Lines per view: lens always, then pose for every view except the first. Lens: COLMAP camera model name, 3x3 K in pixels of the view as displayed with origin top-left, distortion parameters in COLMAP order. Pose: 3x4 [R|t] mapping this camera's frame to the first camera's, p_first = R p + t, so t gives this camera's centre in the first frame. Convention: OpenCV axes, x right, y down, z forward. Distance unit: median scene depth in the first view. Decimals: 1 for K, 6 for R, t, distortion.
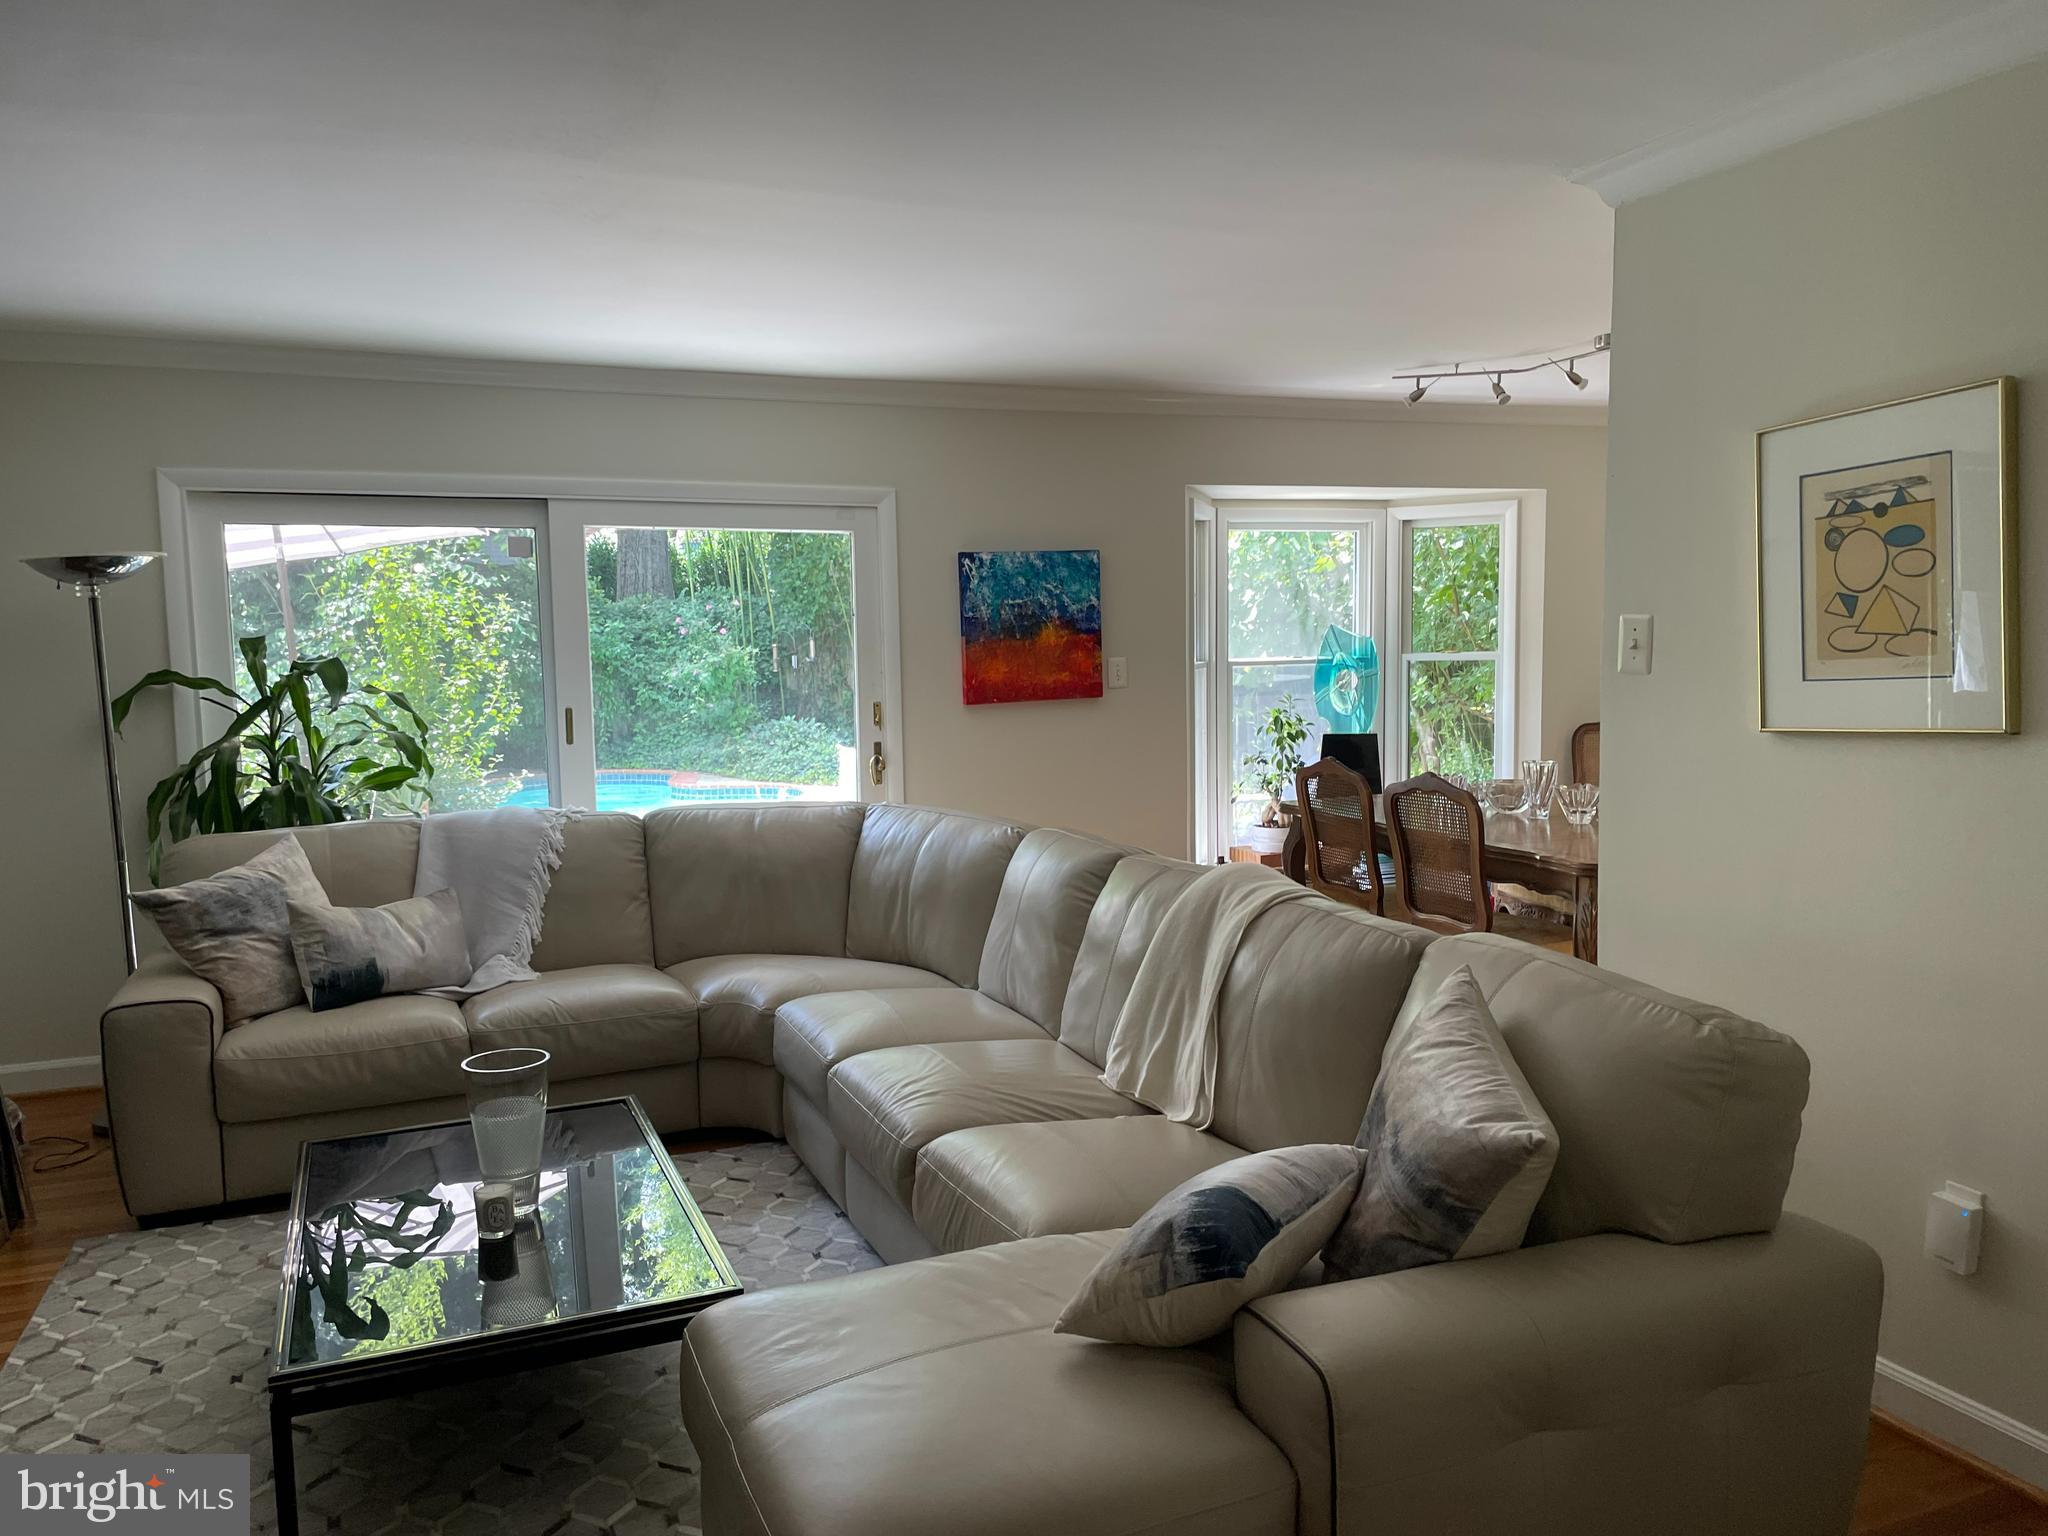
lens RADIAL K [[1547.4, 0, 1028.3], [0, 1547.4, 770.2], [0, 0, 1]] dist [0.060853, -0.075032]
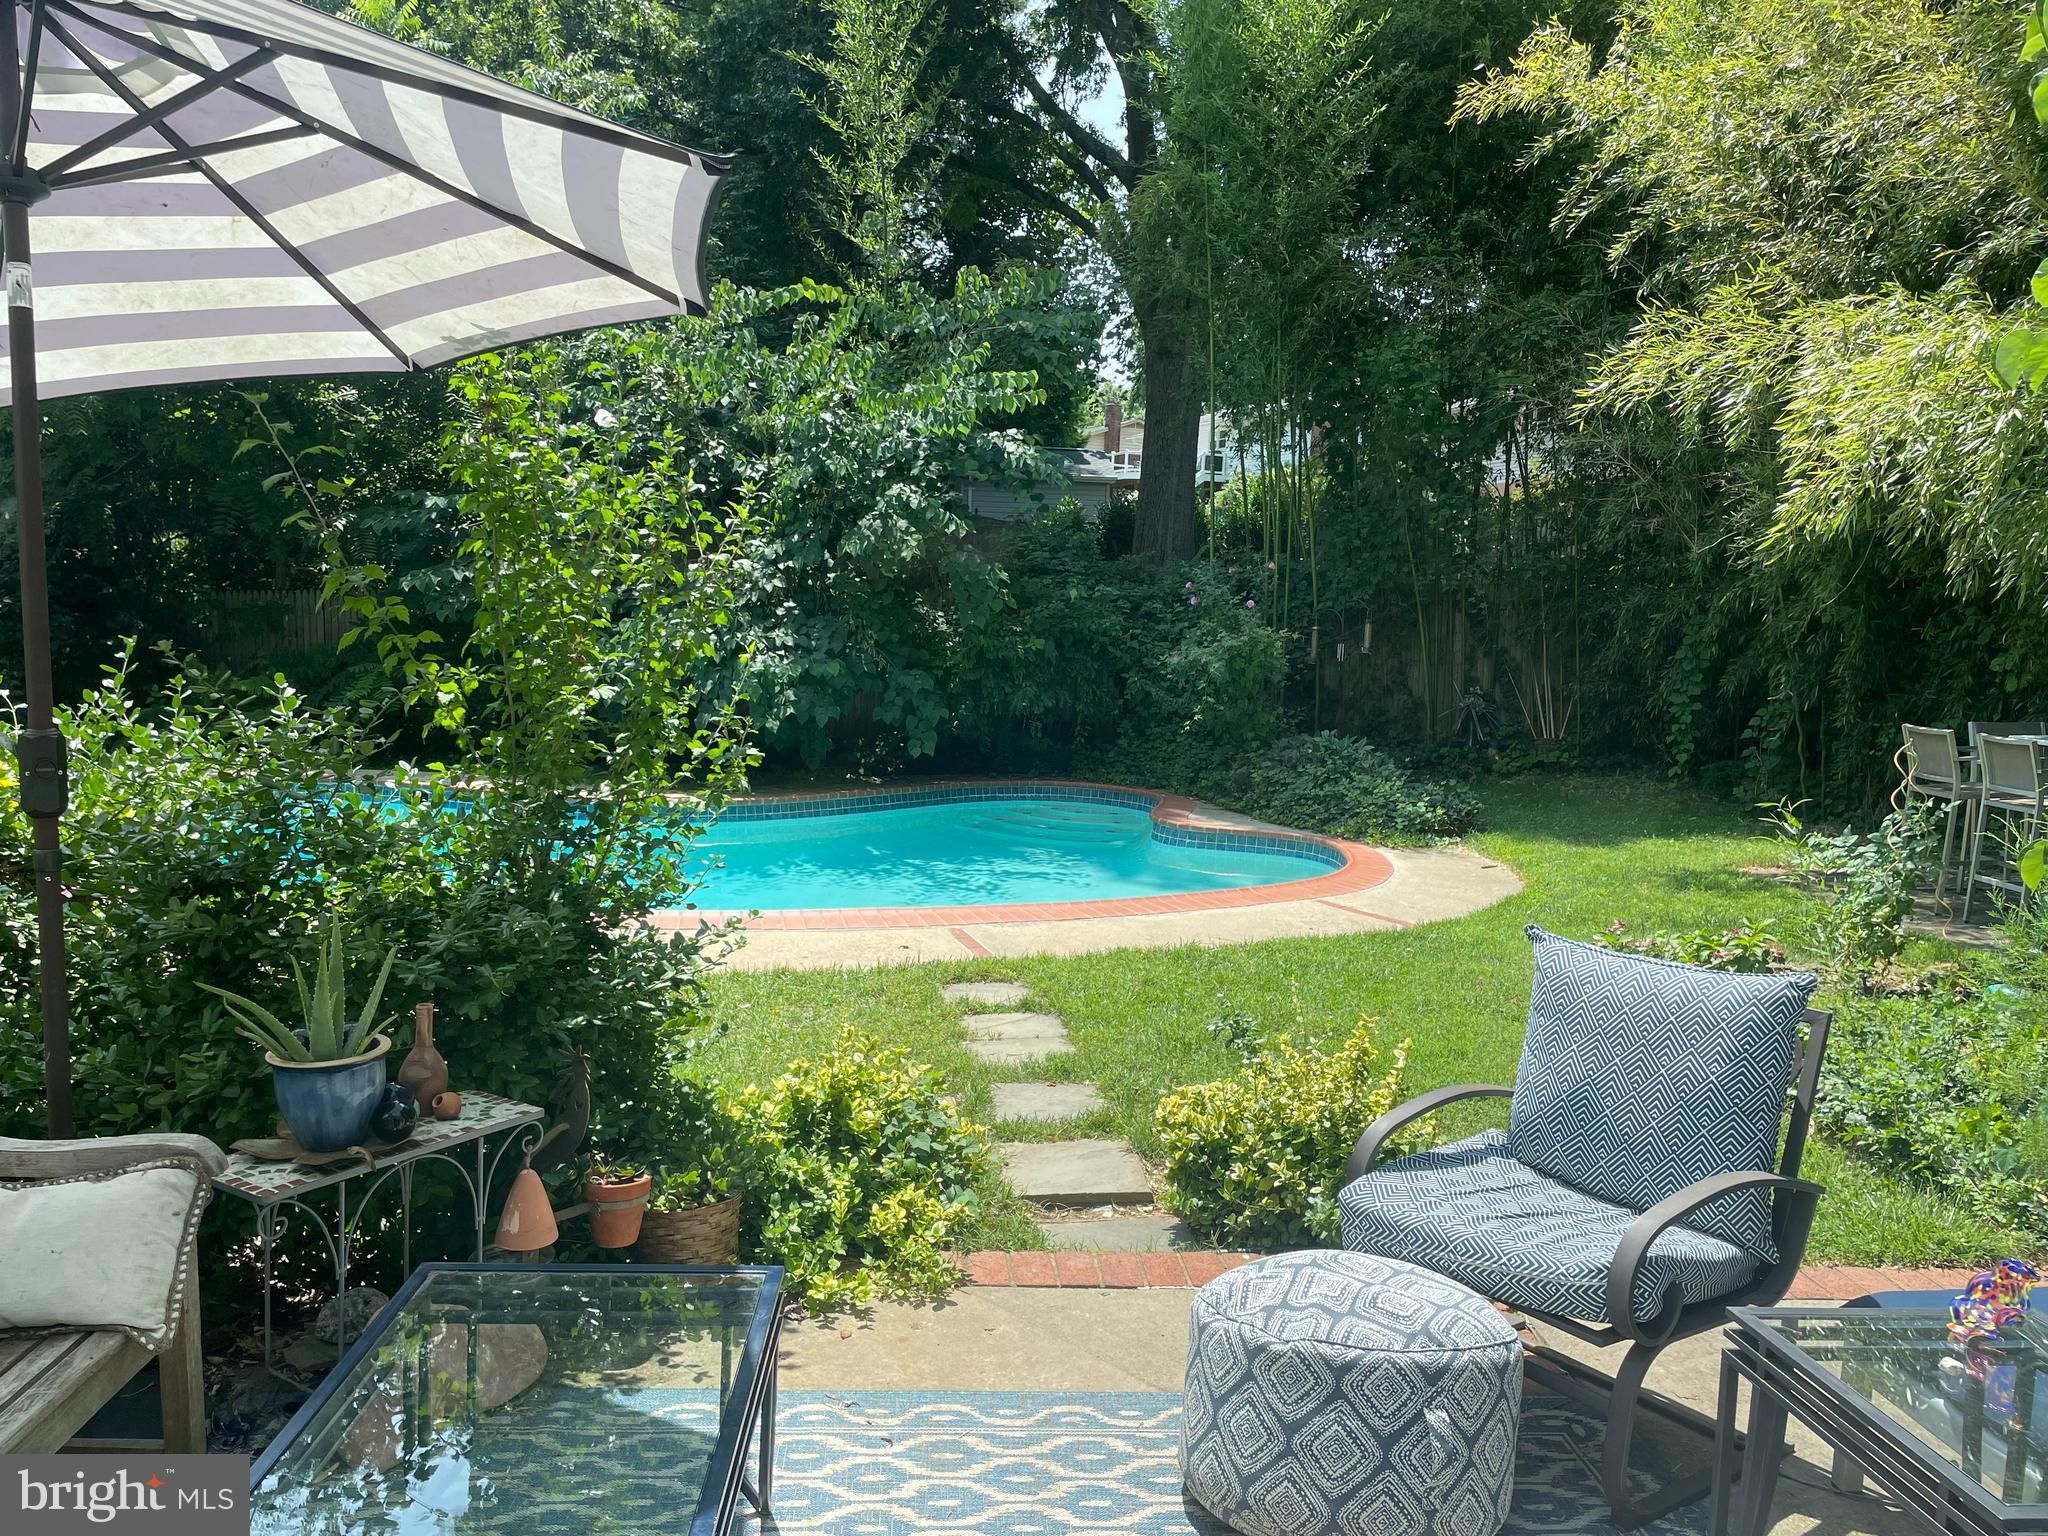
lens RADIAL K [[1547.4, 0, 1009.2], [0, 1547.4, 779.4], [0, 0, 1]] dist [0.060853, -0.075032]
pose [[0.935553, 0.093457, -0.340597, -0.047287], [-0.087578, 0.995623, 0.032632, -0.022428], [0.342156, -0.000701, 0.939643, 0.283142]]
